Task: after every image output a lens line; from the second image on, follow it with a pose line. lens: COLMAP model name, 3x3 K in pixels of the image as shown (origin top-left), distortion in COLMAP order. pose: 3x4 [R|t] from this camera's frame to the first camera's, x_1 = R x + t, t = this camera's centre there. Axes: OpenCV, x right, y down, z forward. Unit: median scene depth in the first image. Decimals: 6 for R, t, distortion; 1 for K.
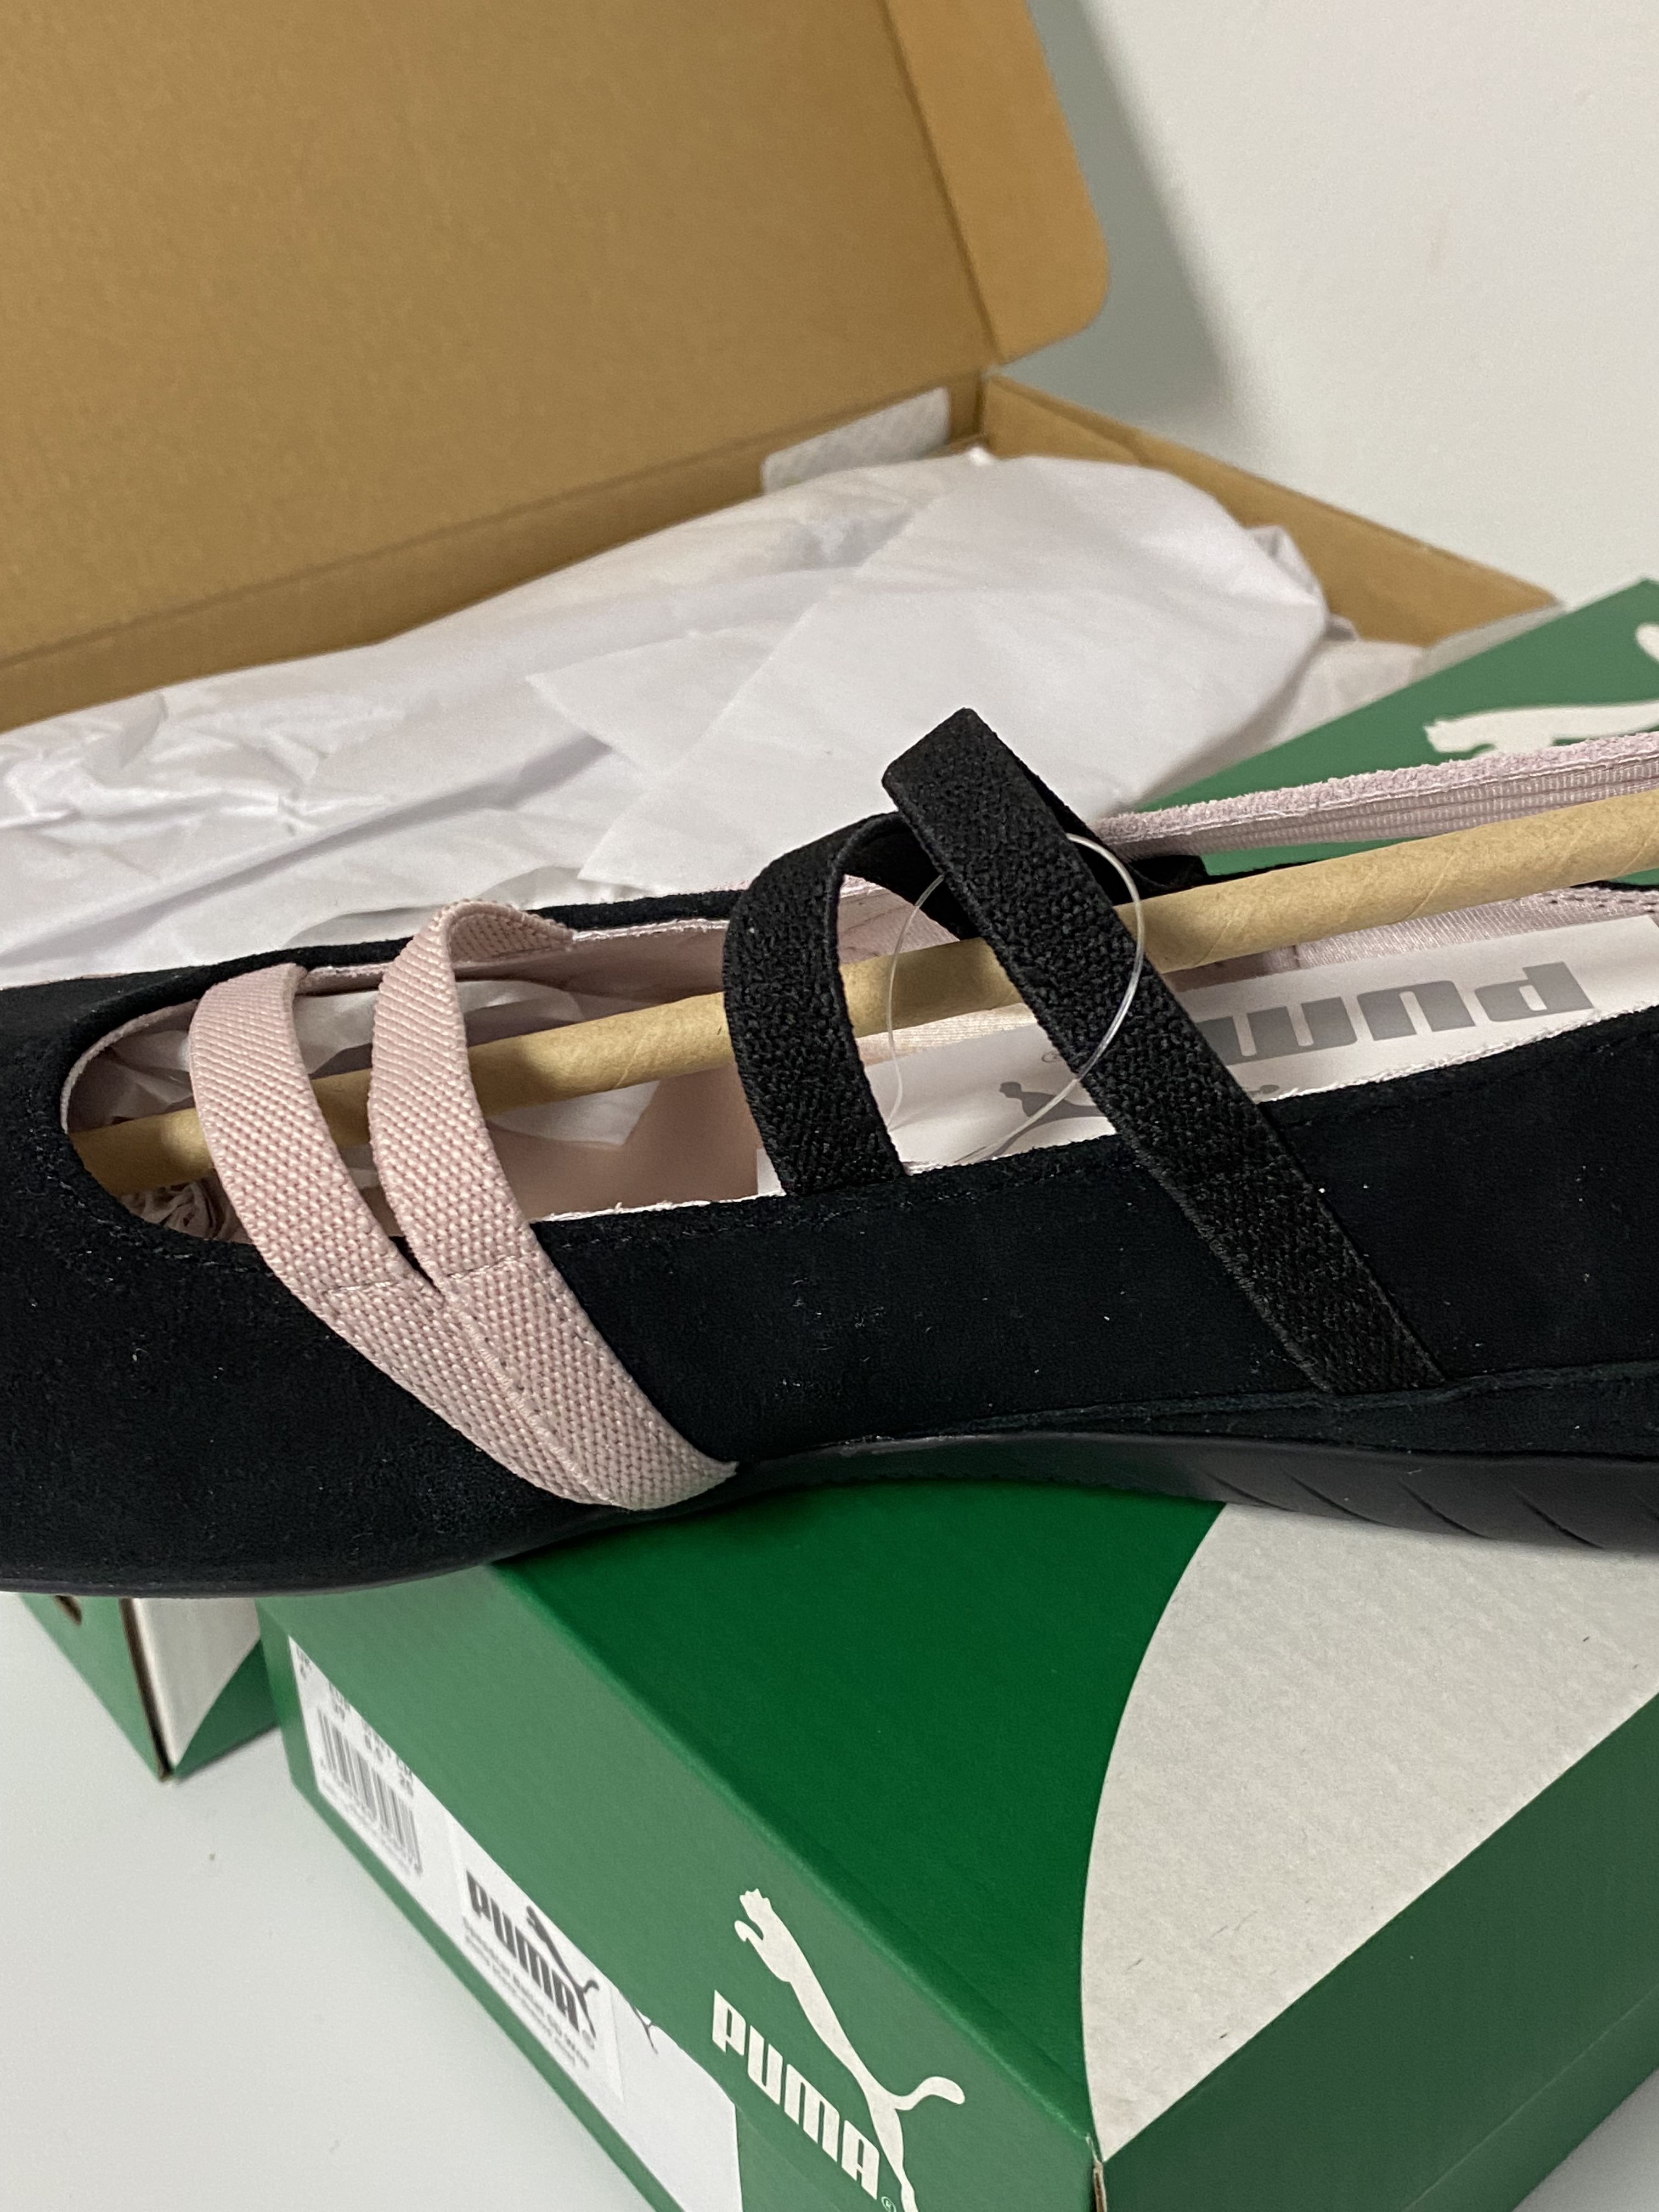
lens RADIAL K [[2477.1, 0, 826.0], [0, 2477.1, 1077.7], [0, 0, 1]] dist [0.184421, -0.583084]
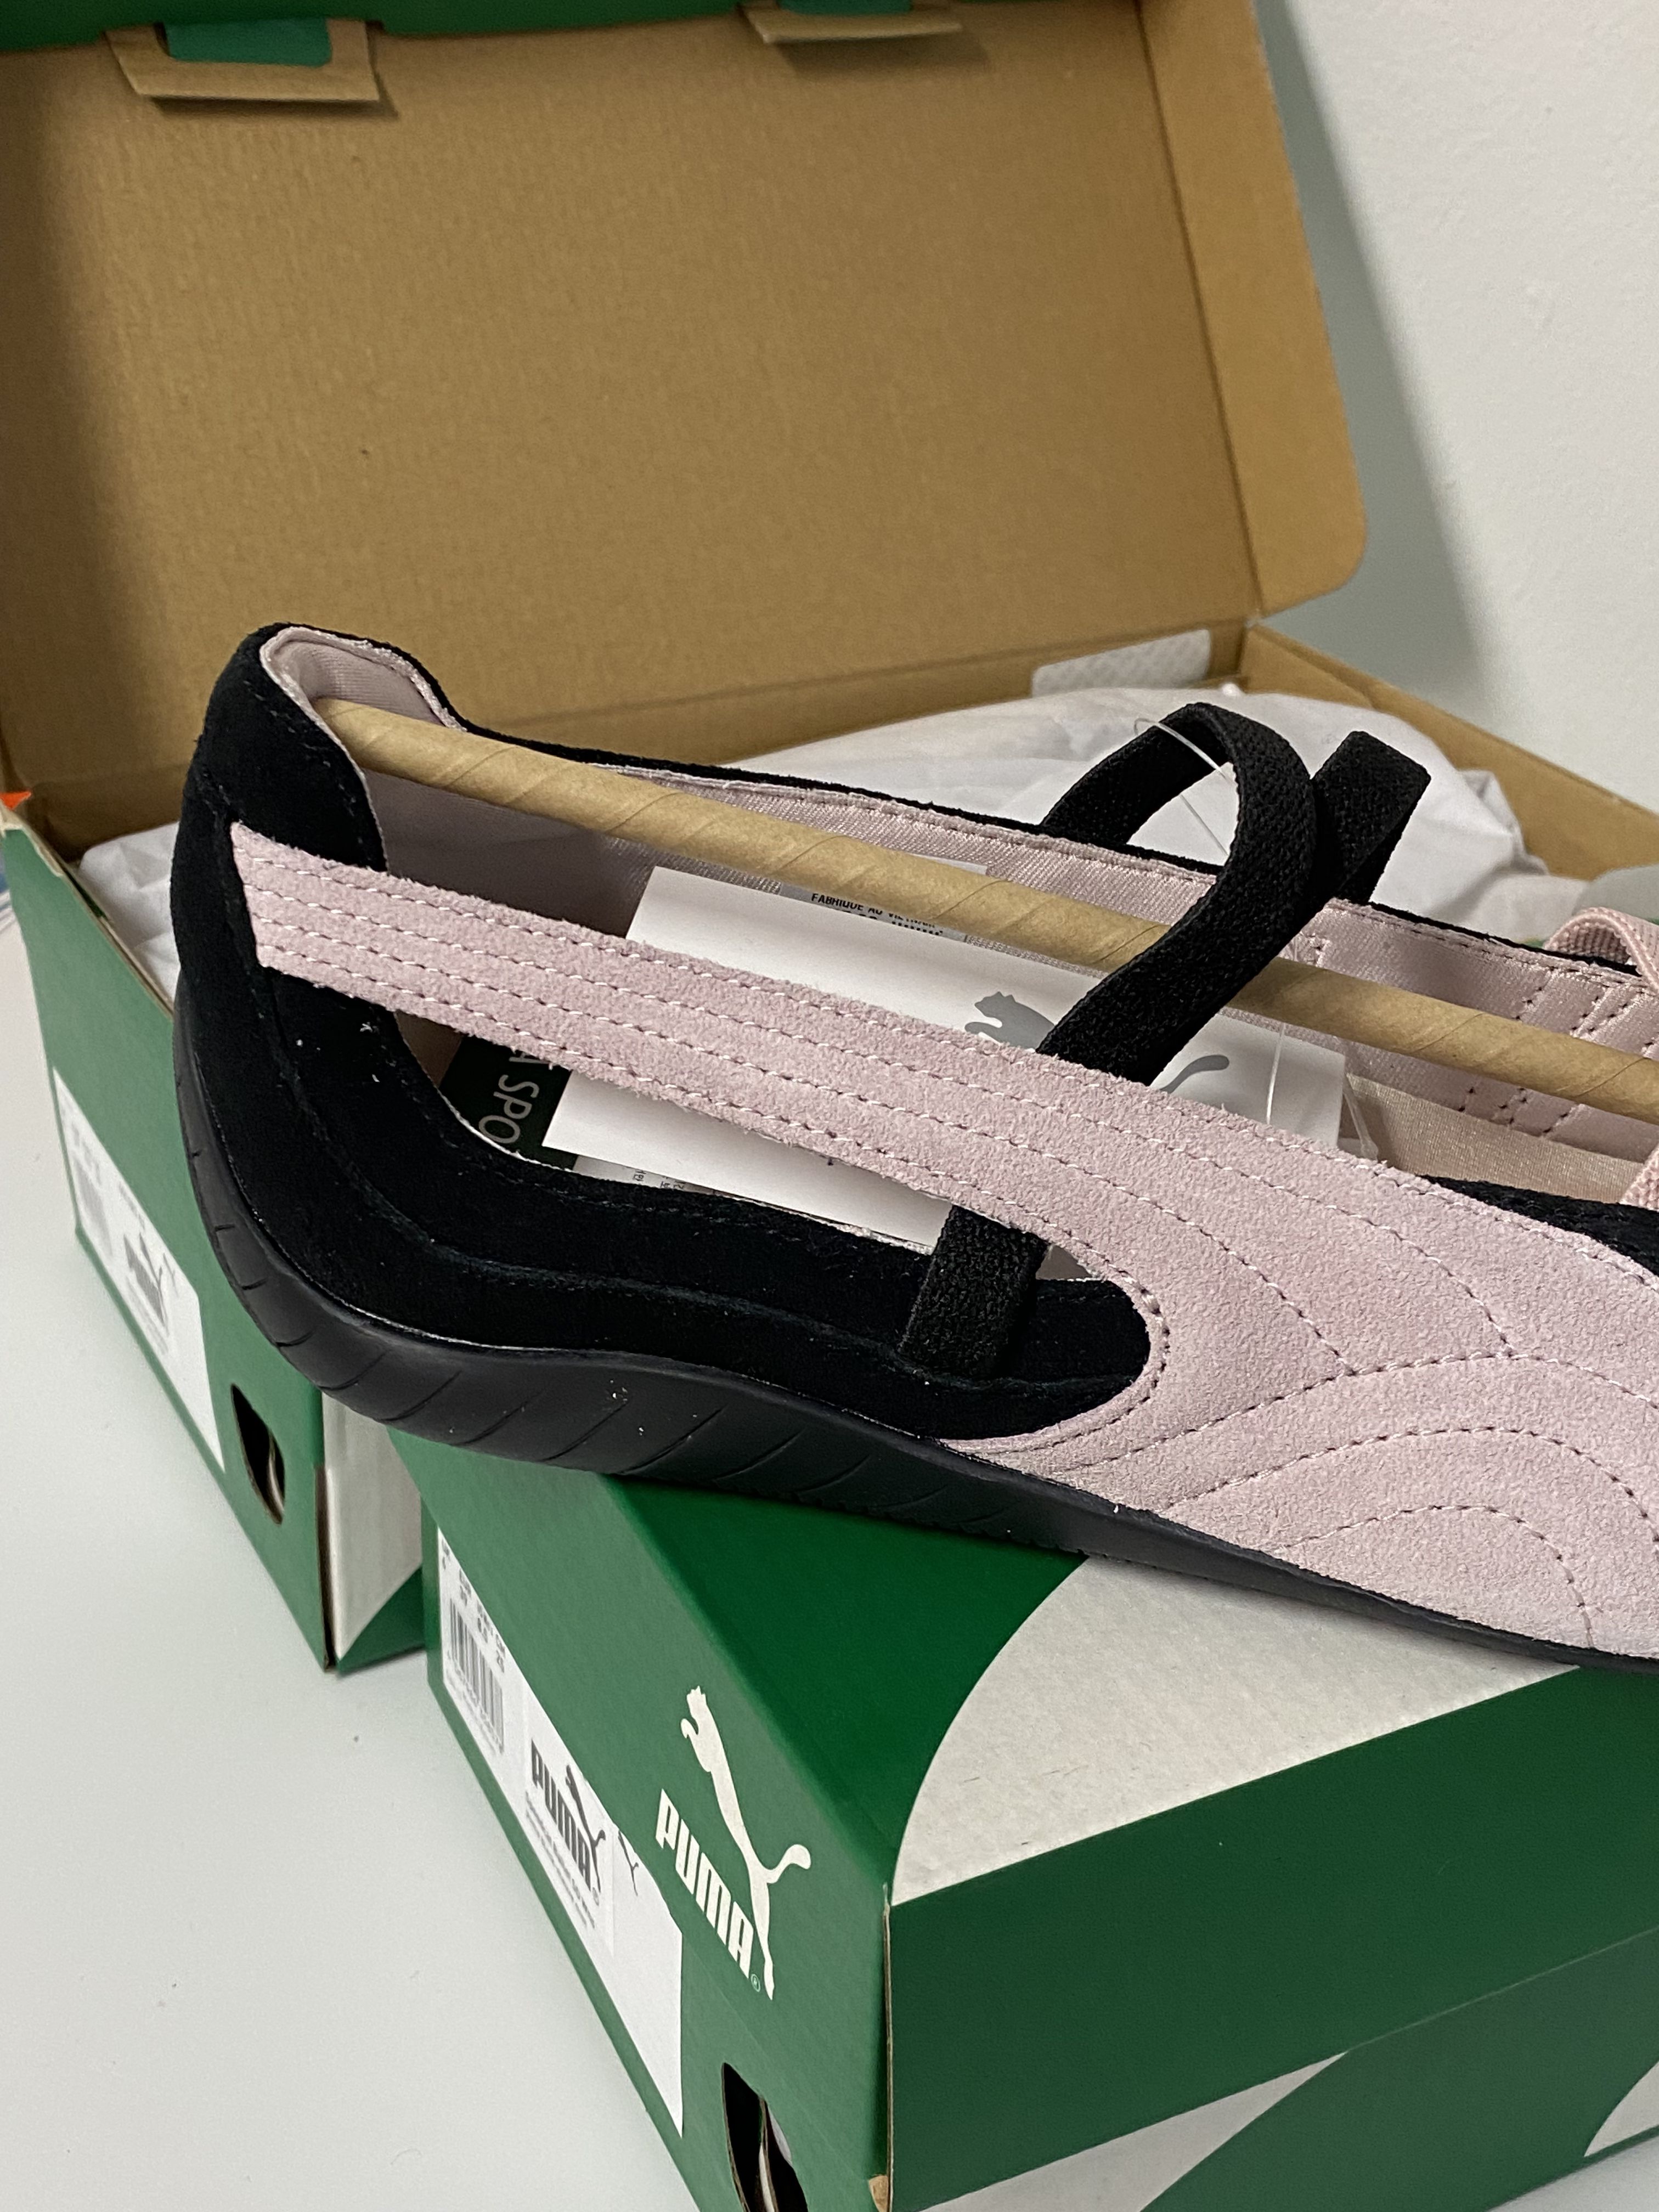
lens RADIAL K [[2499.8, 0, 833.1], [0, 2499.8, 1116.4], [0, 0, 1]] dist [0.209598, -0.750045]
pose [[0.984036, 0.130975, -0.120492, 0.055066], [-0.143615, 0.984260, -0.102988, 0.090884], [0.105107, 0.118648, 0.987358, -0.116461]]
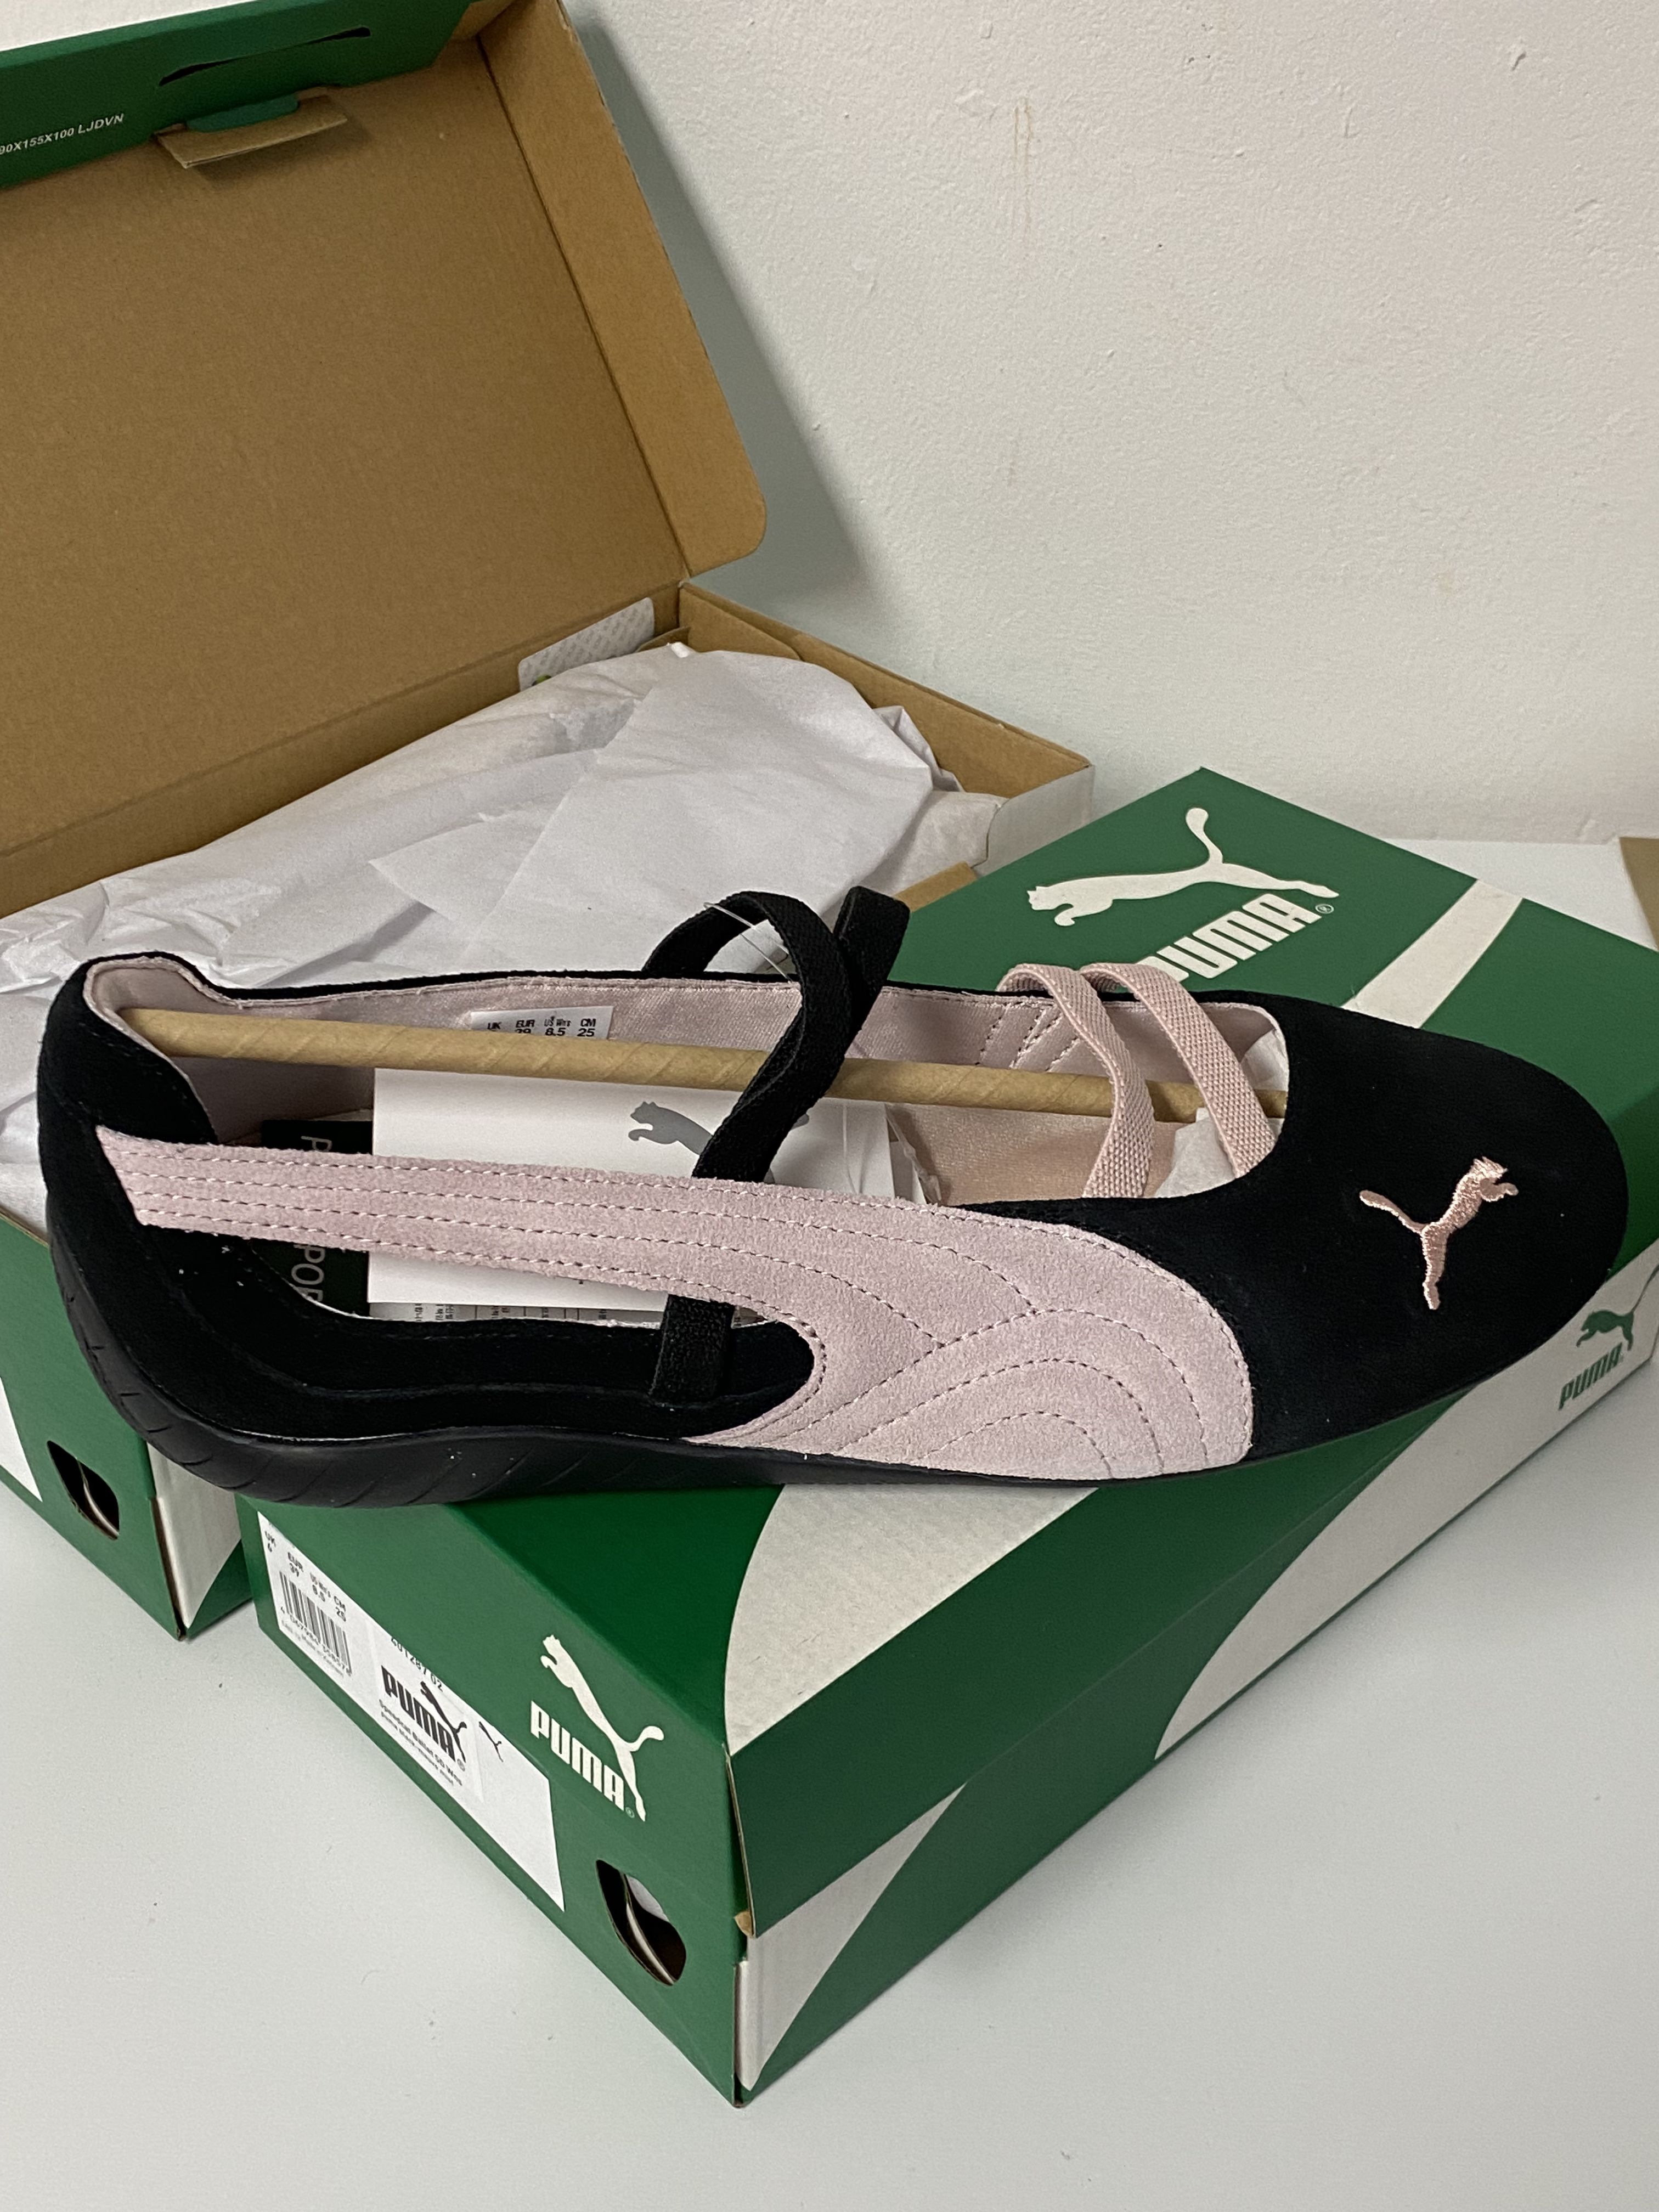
lens RADIAL K [[2493.4, 0, 829.5], [0, 2493.4, 1106.0], [0, 0, 1]] dist [0.171292, -0.517261]
pose [[0.992666, -0.059979, 0.104964, -0.017023], [0.058137, 0.998098, 0.020521, -0.032914], [-0.105995, -0.014269, 0.994264, -0.401548]]
